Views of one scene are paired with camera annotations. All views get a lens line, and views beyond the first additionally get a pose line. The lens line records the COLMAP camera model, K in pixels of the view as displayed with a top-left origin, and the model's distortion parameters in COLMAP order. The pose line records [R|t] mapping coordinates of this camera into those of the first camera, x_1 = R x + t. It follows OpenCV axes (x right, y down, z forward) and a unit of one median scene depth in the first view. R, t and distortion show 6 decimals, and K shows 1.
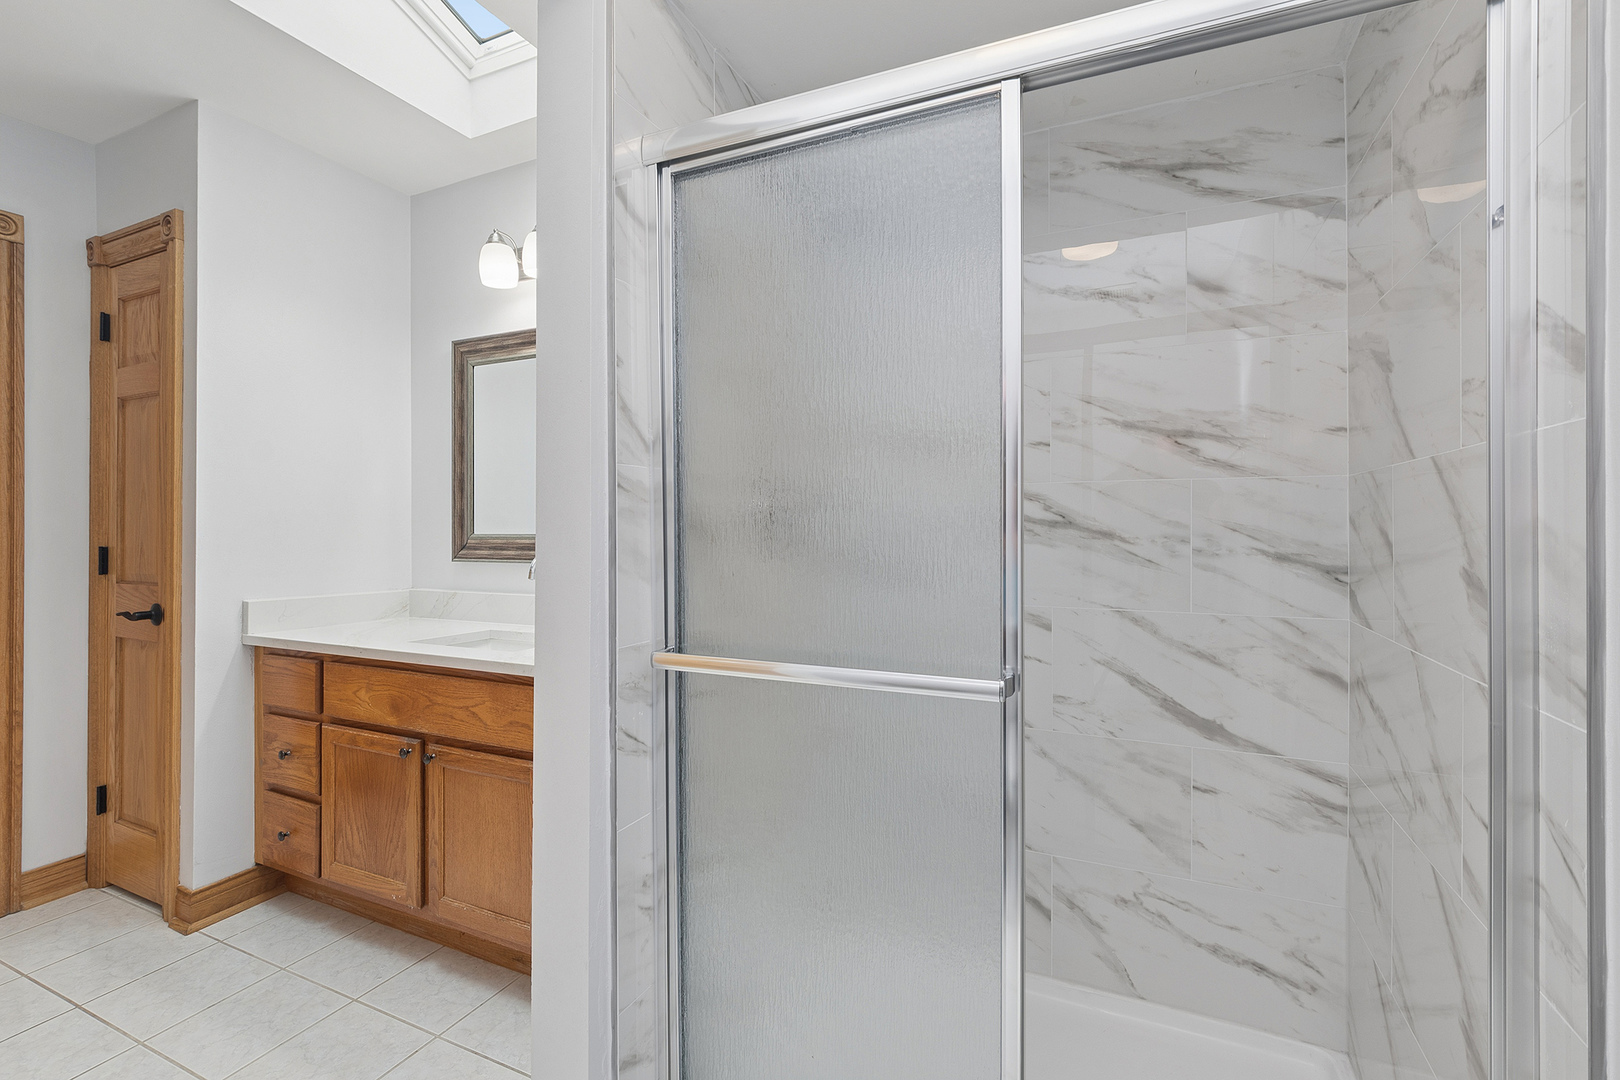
lens RADIAL K [[724.6, 0, 803.7], [0, 724.6, 529.2], [0, 0, 1]] dist [-0.001590, -0.000846]
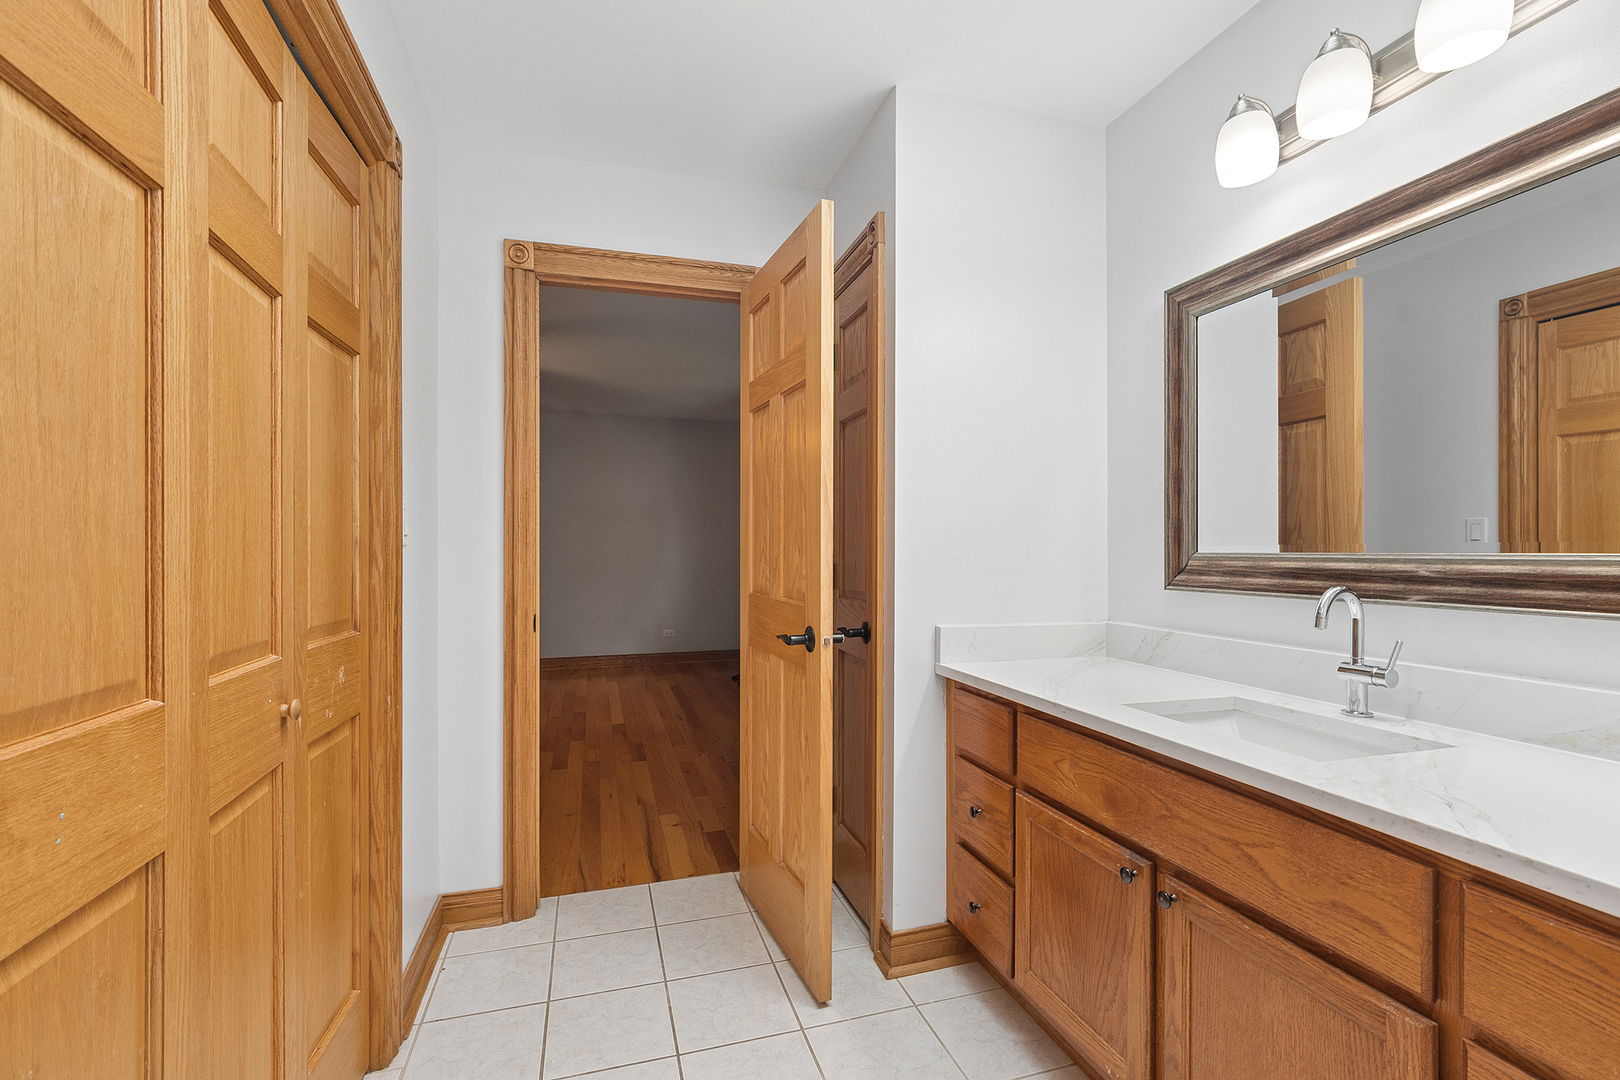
lens RADIAL K [[724.6, 0, 800.7], [0, 724.6, 553.0], [0, 0, 1]] dist [-0.001590, -0.000846]
pose [[0.664757, 0.005651, -0.747038, -0.223107], [0.002656, 0.999947, 0.009927, -0.001390], [0.747055, -0.008583, 0.664707, 0.287819]]
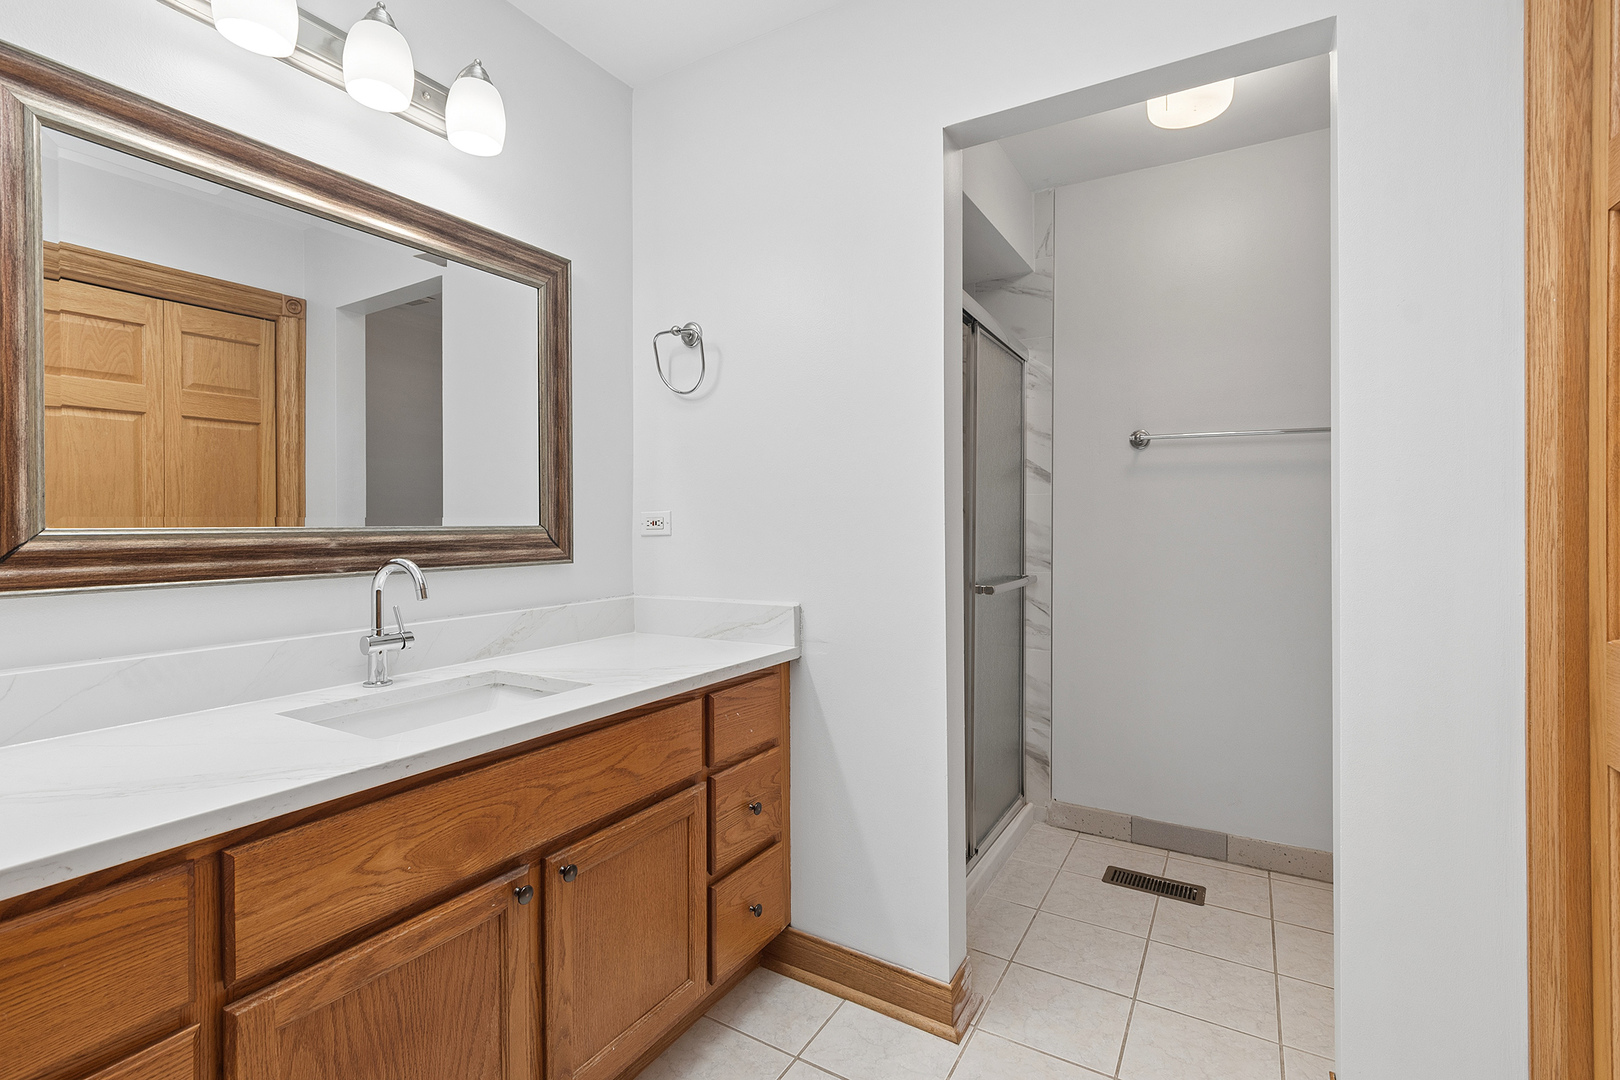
lens RADIAL K [[724.6, 0, 802.9], [0, 724.6, 512.8], [0, 0, 1]] dist [-0.001590, -0.000846]
pose [[0.106120, 0.014028, 0.994254, -1.010236], [-0.002549, 0.999901, -0.013835, 0.002178], [-0.994350, -0.001067, 0.106145, 0.636994]]
